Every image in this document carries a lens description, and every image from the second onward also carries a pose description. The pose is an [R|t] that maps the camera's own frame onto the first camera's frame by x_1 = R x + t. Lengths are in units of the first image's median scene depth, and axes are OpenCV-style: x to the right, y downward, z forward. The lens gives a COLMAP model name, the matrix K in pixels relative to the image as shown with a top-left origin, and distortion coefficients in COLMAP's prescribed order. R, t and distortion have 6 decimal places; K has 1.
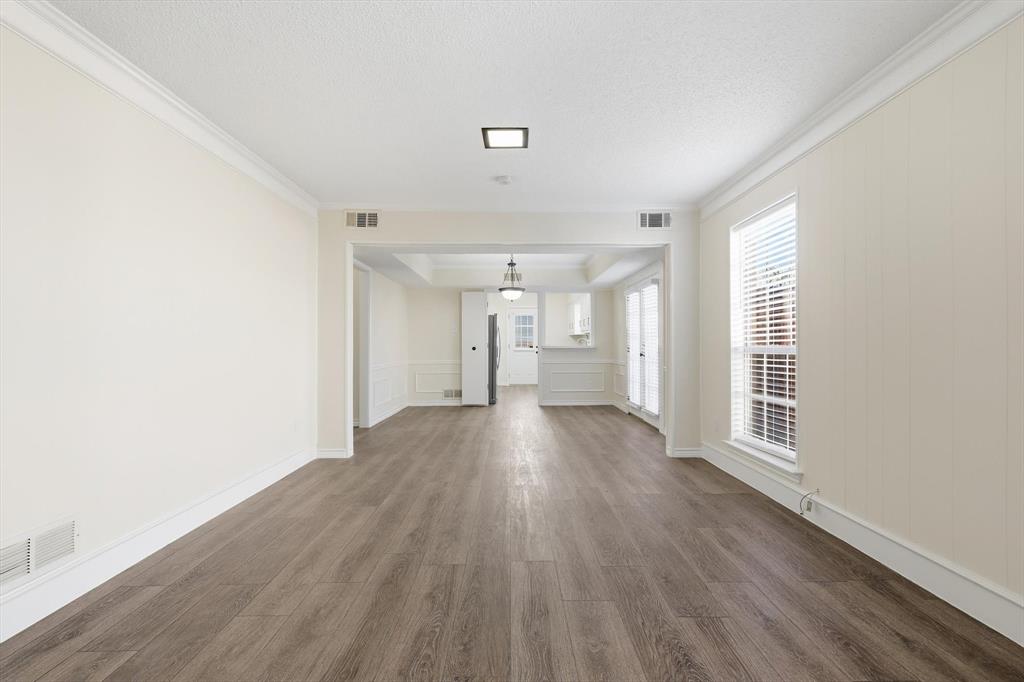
lens RADIAL K [[451.5, 0, 512.6], [0, 451.5, 343.6], [0, 0, 1]] dist [0.015776, -0.000255]
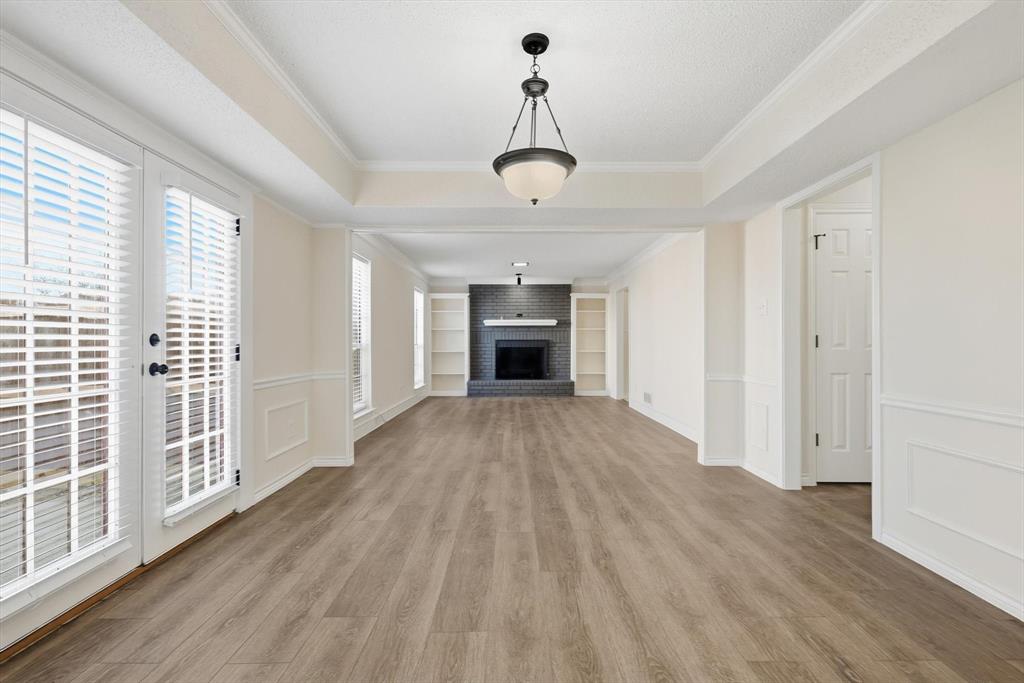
lens RADIAL K [[451.5, 0, 512.6], [0, 451.5, 344.1], [0, 0, 1]] dist [0.015776, -0.000255]
pose [[-0.999994, 0.002421, 0.002372, 0.011602], [0.002417, 0.999996, -0.001313, 0.004797], [-0.002375, -0.001308, -0.999996, 1.080814]]
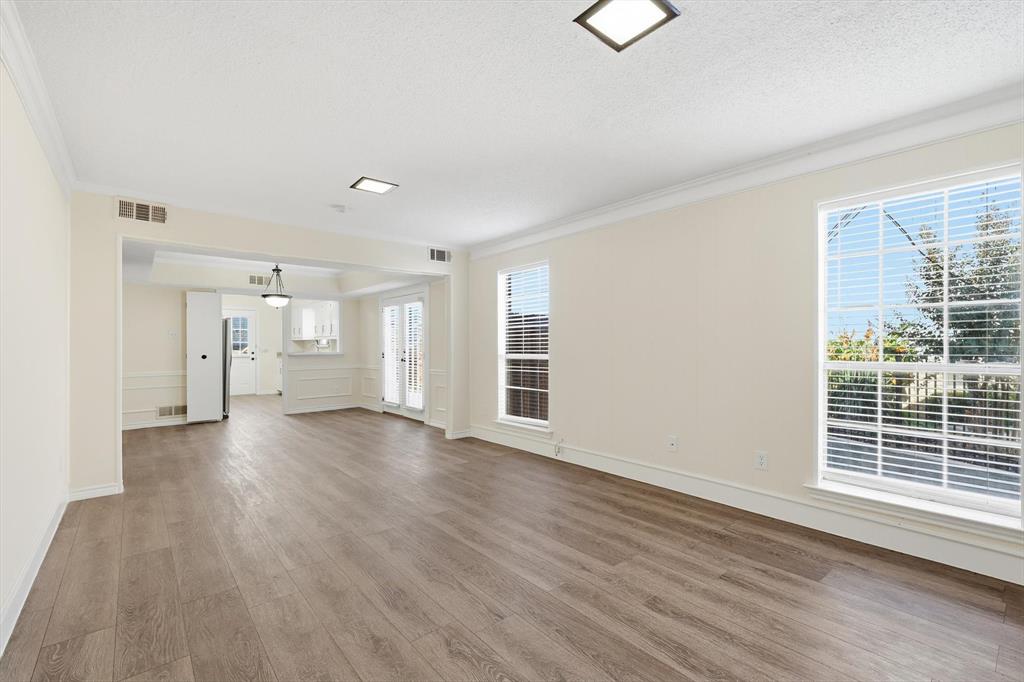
lens RADIAL K [[451.5, 0, 512.6], [0, 451.5, 343.6], [0, 0, 1]] dist [0.015776, -0.000255]
pose [[0.771765, -0.000249, 0.635907, -0.189246], [0.002936, 0.999991, -0.003171, -0.010541], [-0.635901, 0.004314, 0.771759, -0.063199]]
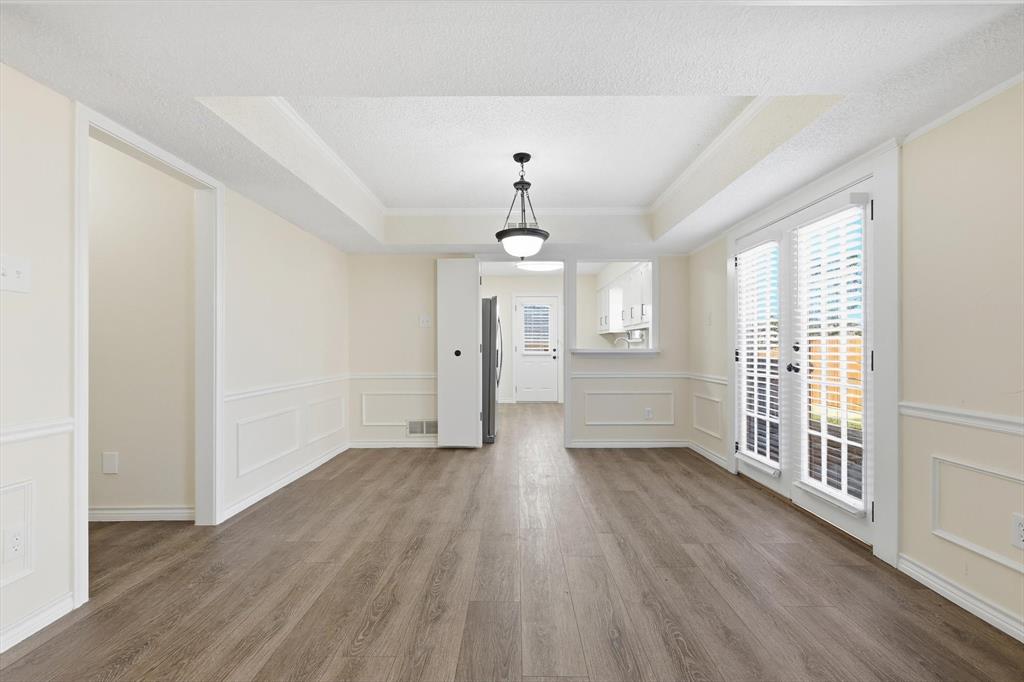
lens RADIAL K [[451.5, 0, 512.6], [0, 451.5, 343.6], [0, 0, 1]] dist [0.015776, -0.000255]
pose [[0.999885, 0.000520, -0.015146, -0.003586], [-0.000578, 0.999993, -0.003786, 0.000655], [0.015144, 0.003794, 0.999878, 0.410011]]
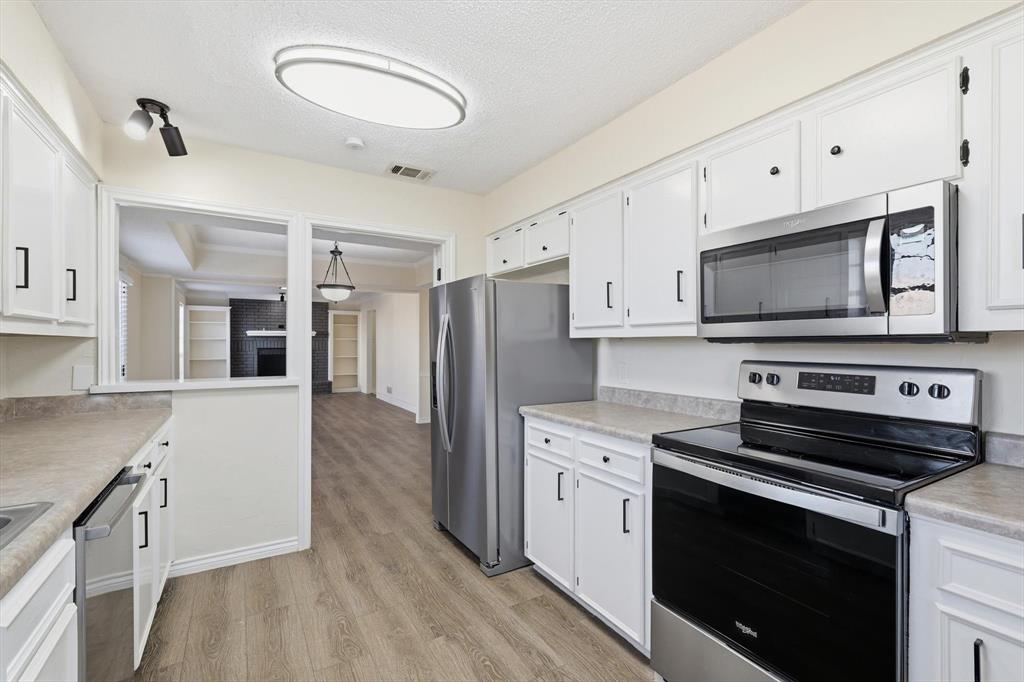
lens RADIAL K [[451.5, 0, 512.6], [0, 451.5, 343.6], [0, 0, 1]] dist [0.015776, -0.000255]
pose [[-0.855522, 0.001996, -0.517763, 0.109199], [0.001299, 0.999998, 0.001708, -0.022697], [0.517765, 0.000788, -0.855522, 1.452038]]
